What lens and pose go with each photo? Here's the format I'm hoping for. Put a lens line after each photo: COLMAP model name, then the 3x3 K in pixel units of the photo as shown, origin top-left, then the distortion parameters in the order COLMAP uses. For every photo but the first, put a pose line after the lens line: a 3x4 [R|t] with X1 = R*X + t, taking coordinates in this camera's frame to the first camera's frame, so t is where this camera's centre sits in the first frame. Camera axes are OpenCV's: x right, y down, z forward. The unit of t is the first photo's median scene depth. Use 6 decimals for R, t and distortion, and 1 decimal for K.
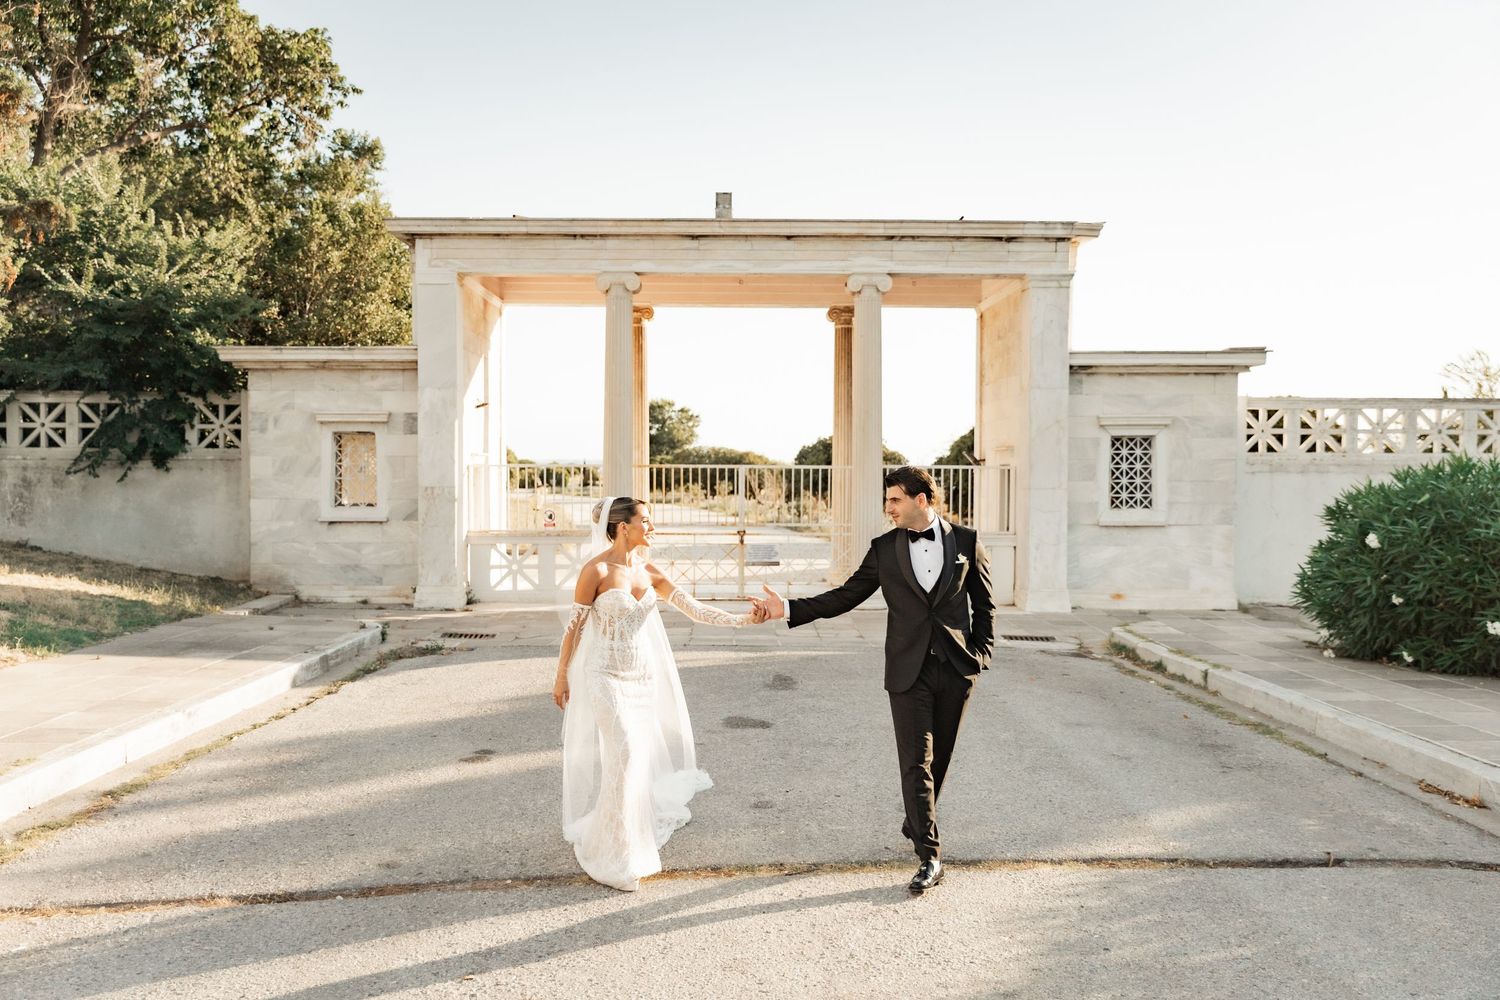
lens RADIAL K [[1293.9, 0, 738.6], [0, 1293.9, 507.5], [0, 0, 1]] dist [0.000378, 0.011808]
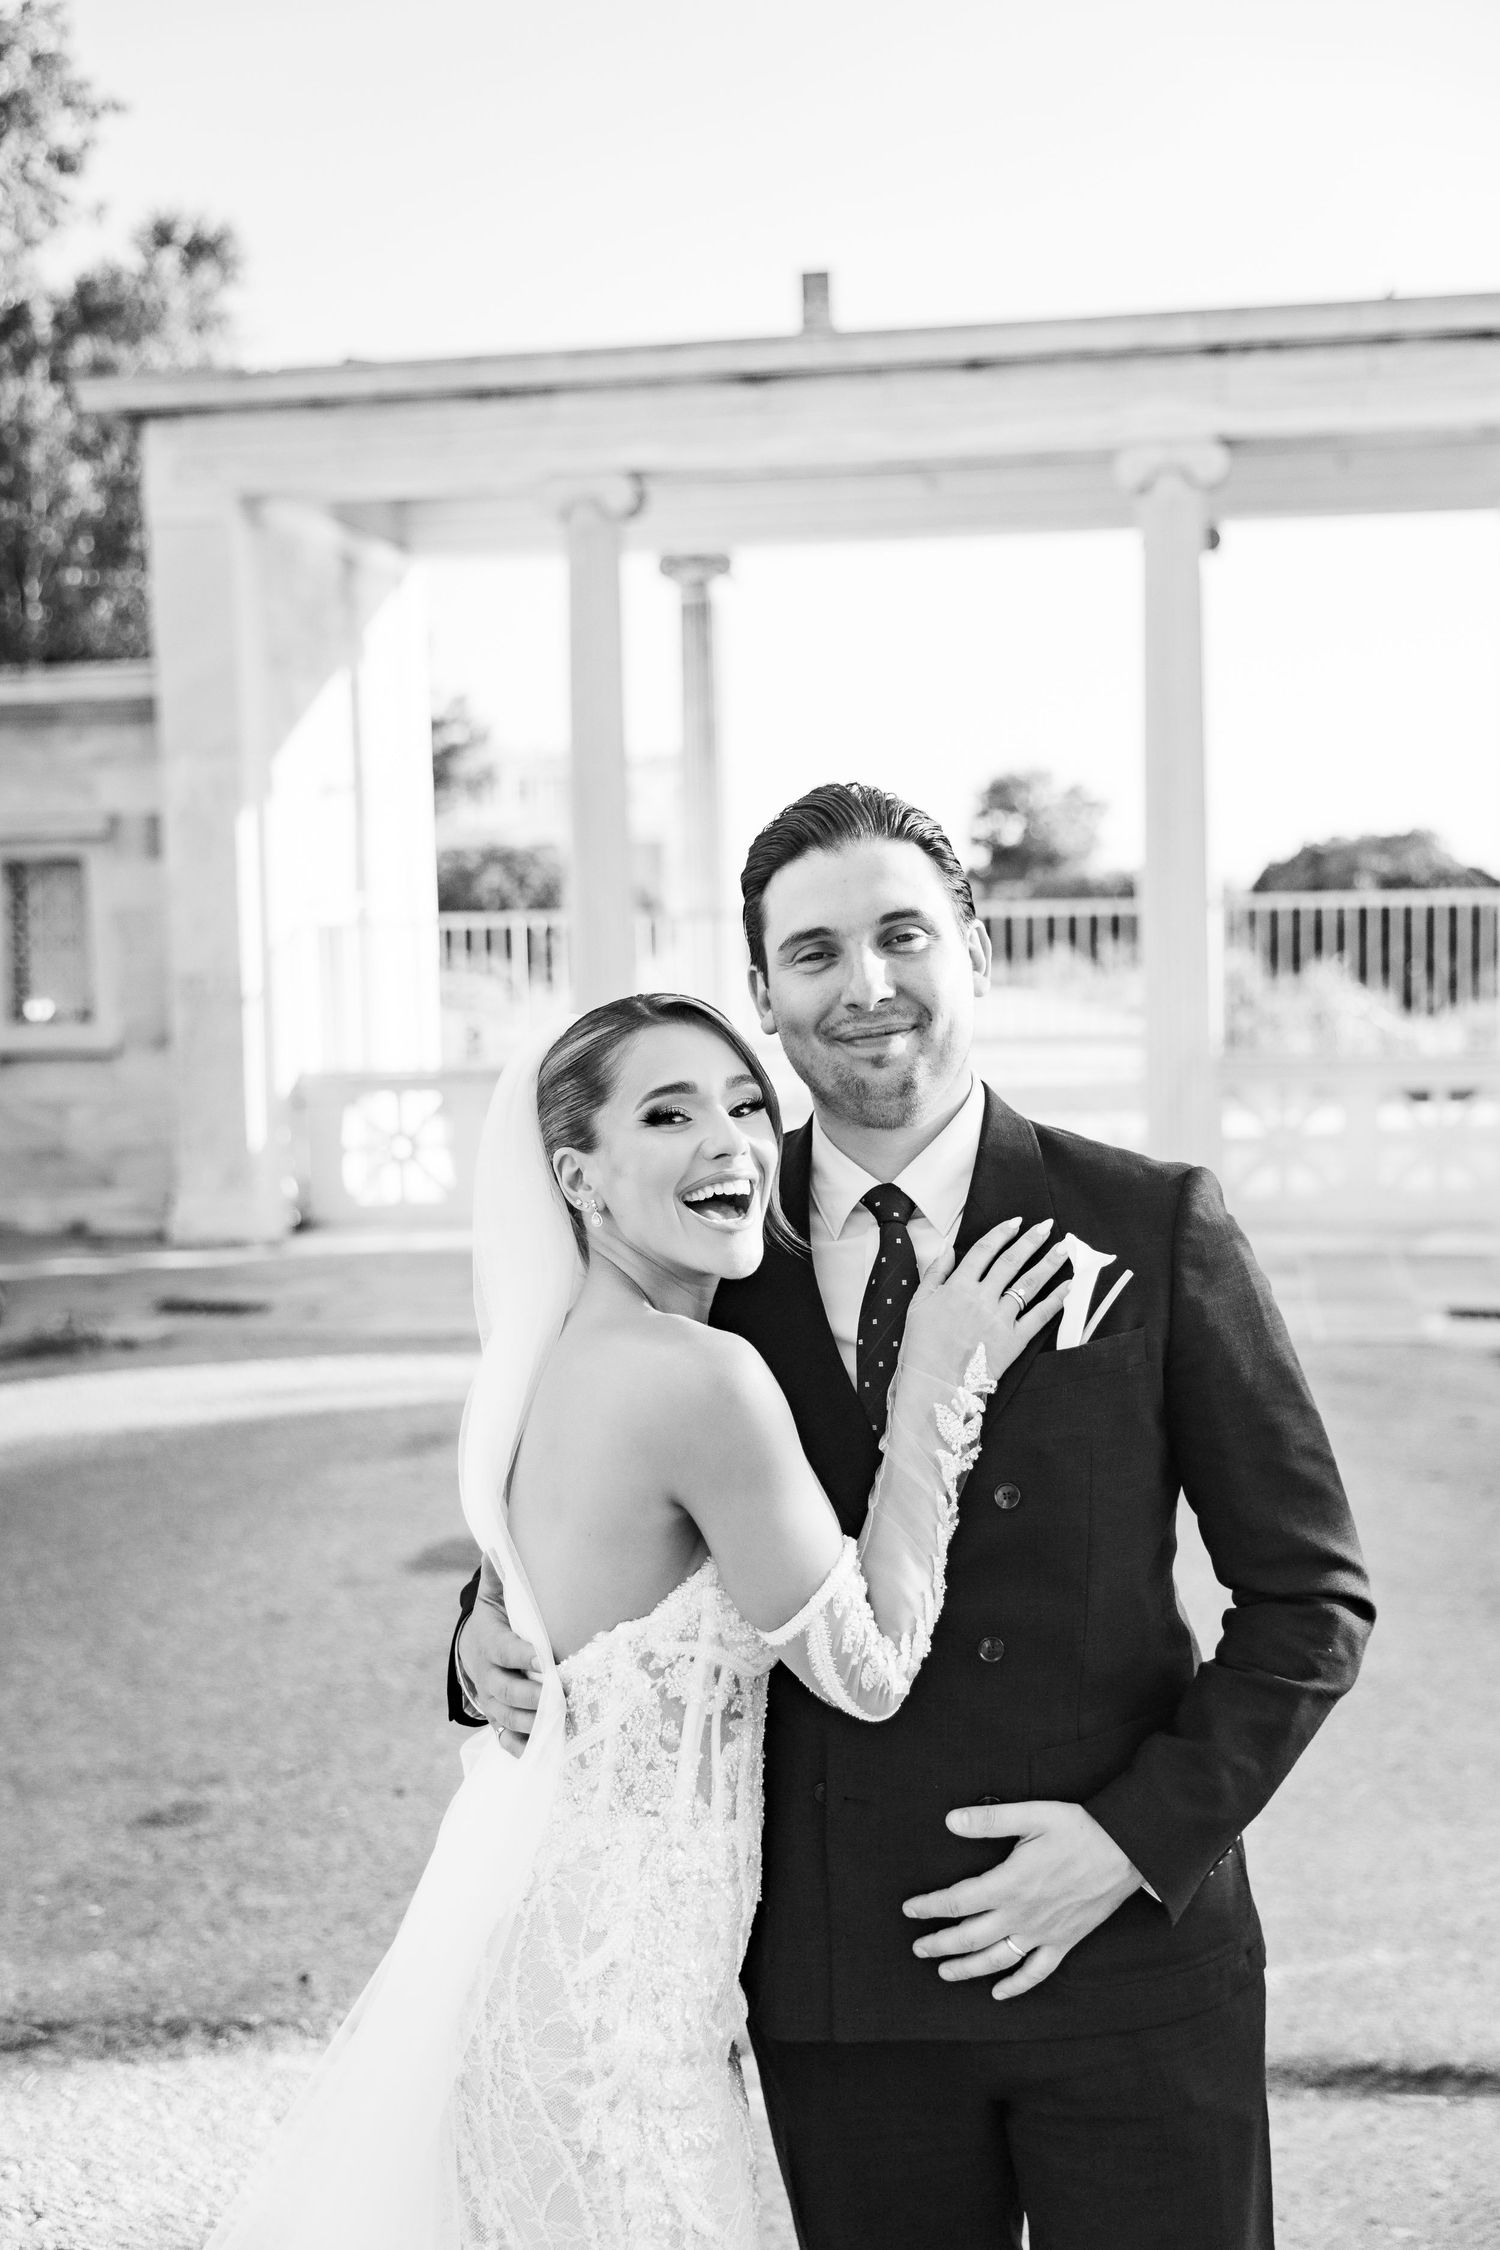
lens RADIAL K [[2720.4, 0, 744.5], [0, 2720.4, 1133.8], [0, 0, 1]] dist [0.019323, 0.017469]
pose [[0.981830, -0.011399, -0.189420, 0.128627], [0.020855, 0.998629, 0.048006, -0.002114], [0.188613, -0.051084, 0.980722, 0.096716]]
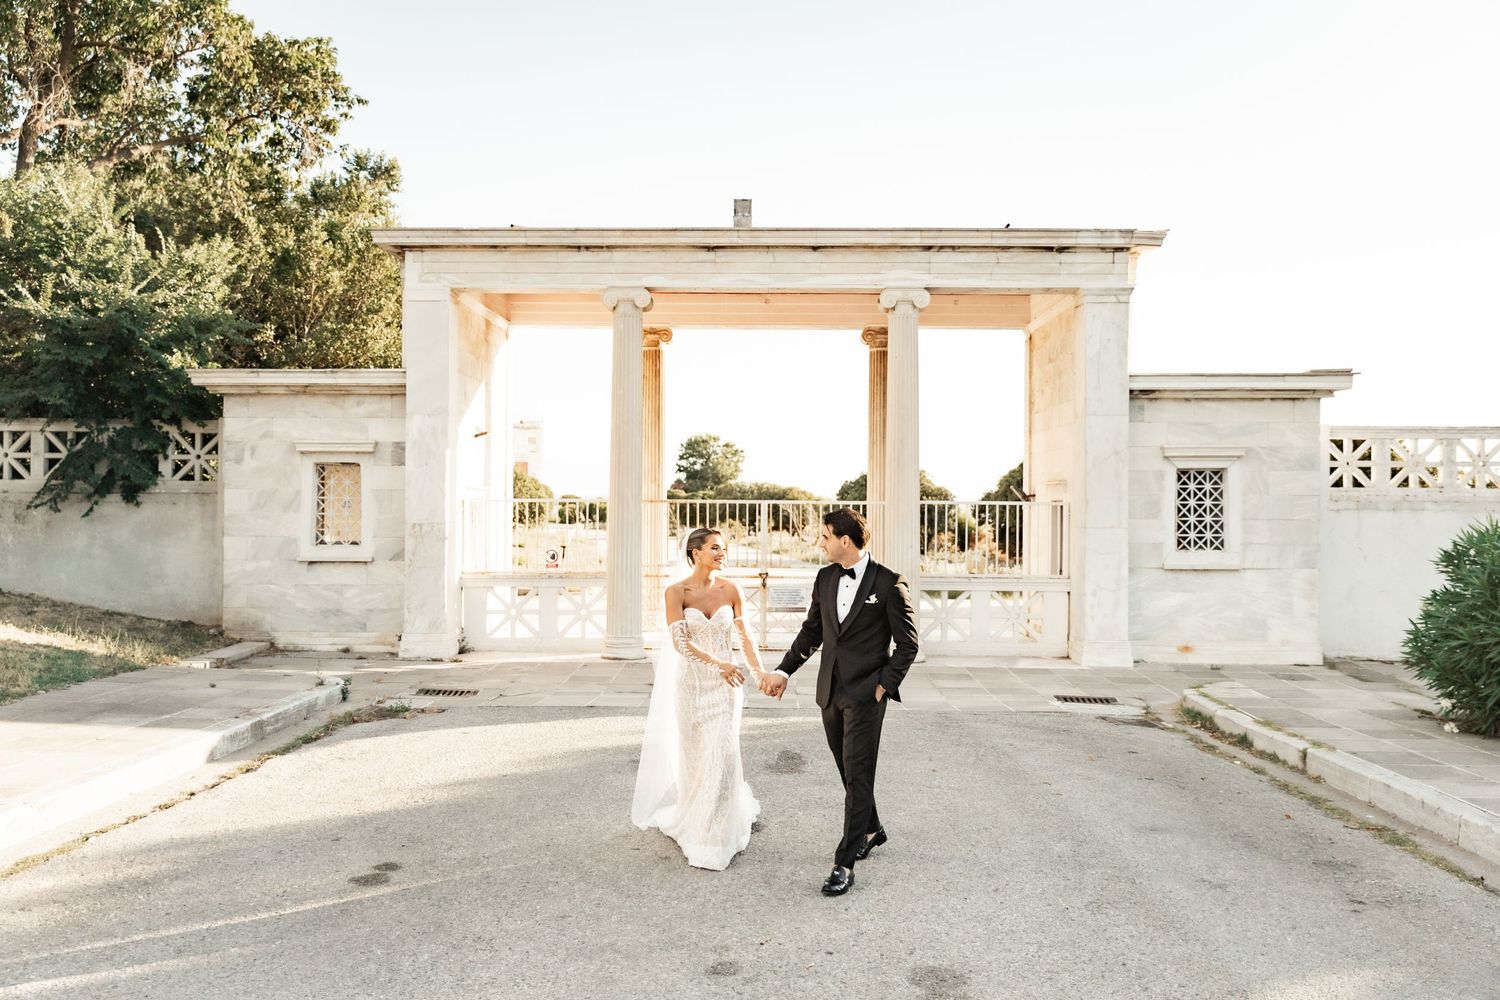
lens RADIAL K [[1290.4, 0, 748.1], [0, 1290.4, 498.2], [0, 0, 1]] dist [-0.000926, 0.013705]
pose [[0.999490, 0.002199, -0.031856, 0.020826], [-0.003304, 0.999393, -0.034681, -0.003009], [0.031761, 0.034769, 0.998891, 0.103026]]
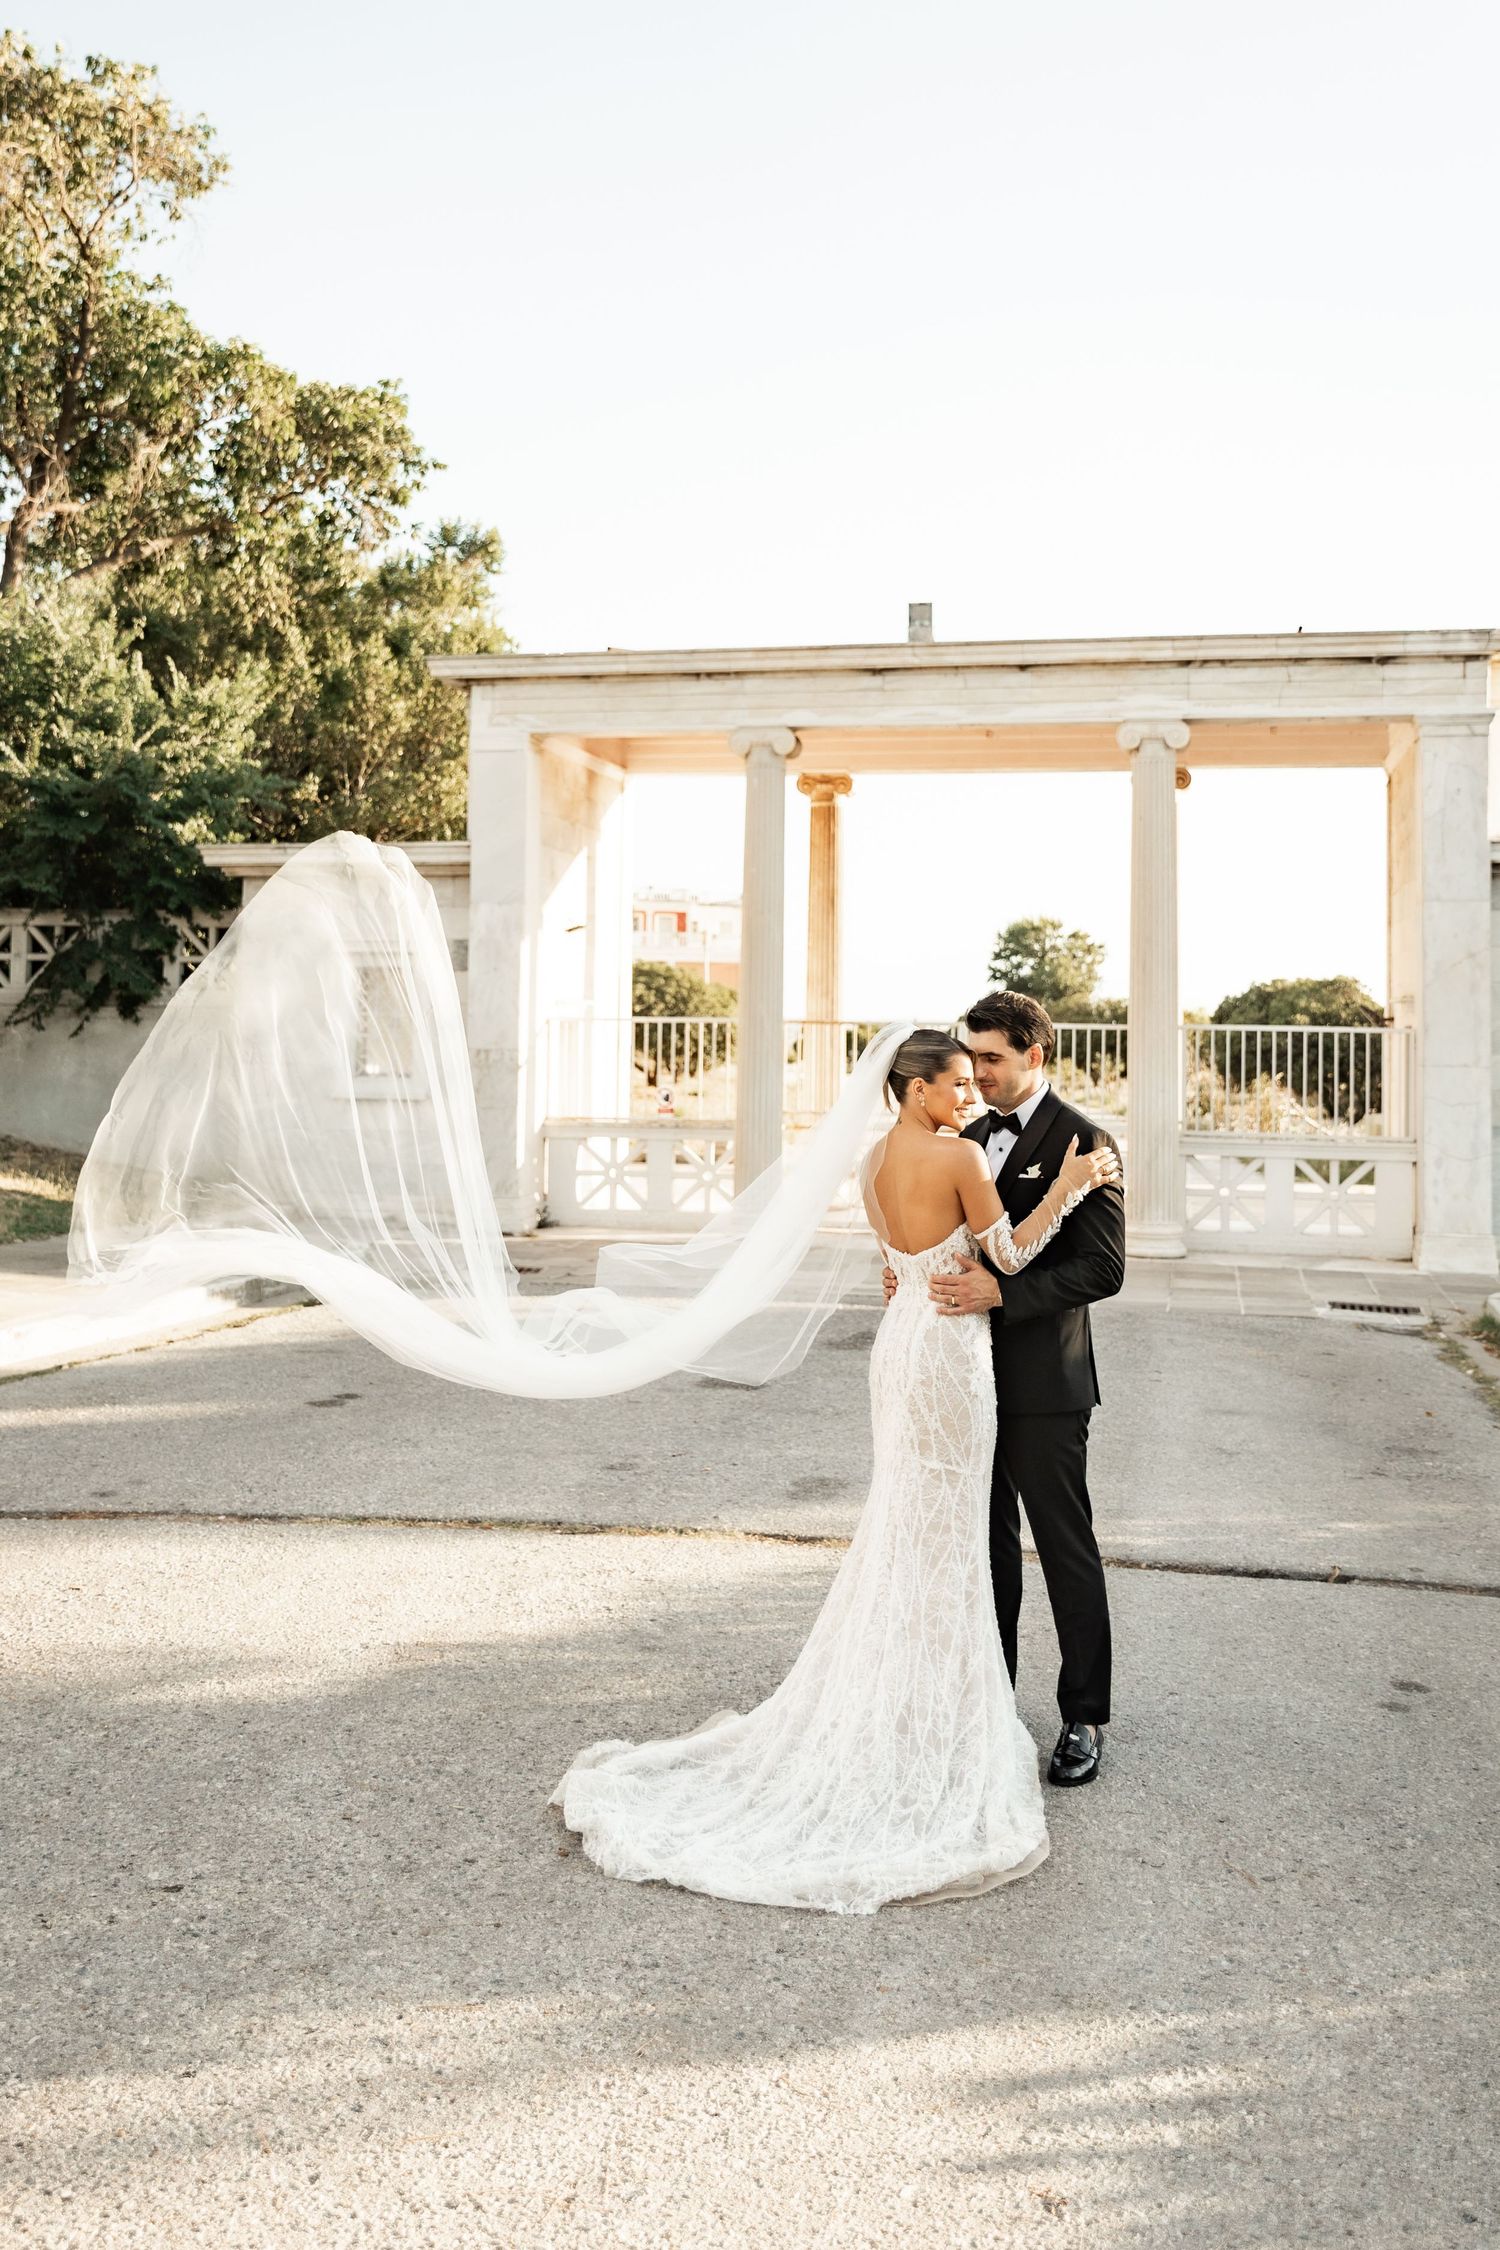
lens RADIAL K [[2220.8, 0, 665.2], [0, 2220.8, 928.8], [0, 0, 1]] dist [0.001697, -0.006676]
pose [[0.968821, -0.000263, -0.247762, 0.136760], [-0.018973, 0.996984, -0.075247, 0.006562], [0.247035, 0.077602, 0.965894, -0.095281]]
